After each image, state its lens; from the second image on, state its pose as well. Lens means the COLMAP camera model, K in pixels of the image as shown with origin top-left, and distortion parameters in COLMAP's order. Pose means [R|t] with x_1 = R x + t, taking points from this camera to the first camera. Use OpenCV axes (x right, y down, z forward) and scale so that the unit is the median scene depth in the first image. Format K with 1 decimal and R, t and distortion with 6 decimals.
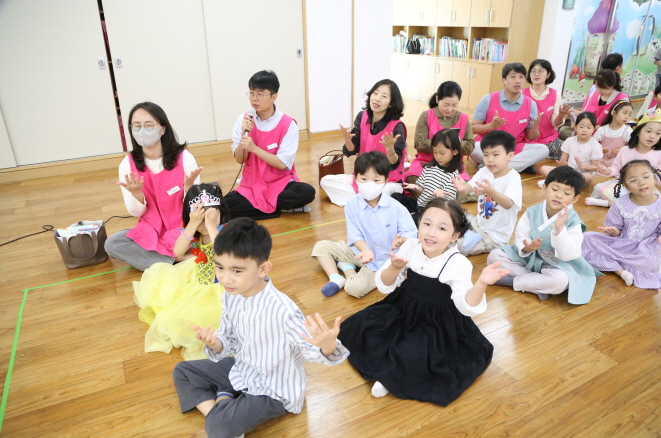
lens RADIAL K [[436.5, 0, 330.5], [0, 436.5, 209.0], [0, 0, 1]] dist [-0.109111, 0.049643]
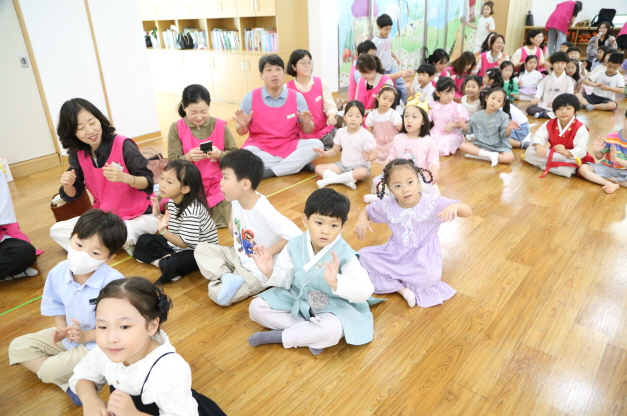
lens RADIAL K [[414.0, 0, 313.5], [0, 414.0, 198.6], [0, 0, 1]] dist [-0.109111, 0.049643]
pose [[0.922062, -0.173978, 0.345737, 0.154182], [0.169141, 0.984593, 0.044367, -0.062736], [-0.348129, 0.017569, 0.937282, 0.153880]]
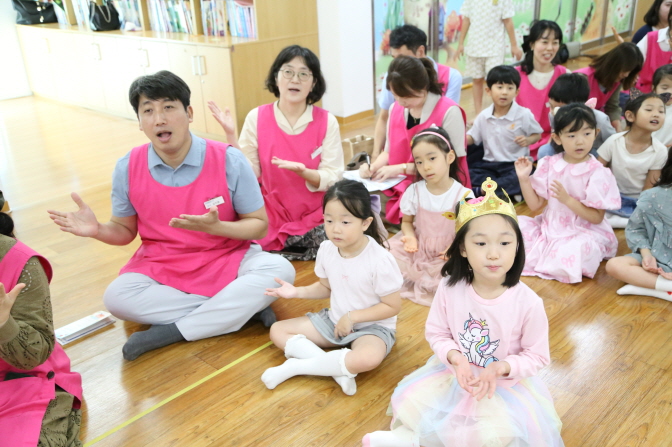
lens RADIAL K [[608.5, 0, 336.3], [0, 608.5, 222.4], [0, 0, 1]] dist [0.043694, -0.001550]
pose [[0.939672, -0.157792, 0.303509, 0.341728], [0.163342, 0.986543, 0.007186, -0.161204], [-0.300559, 0.042823, 0.952801, 0.374374]]
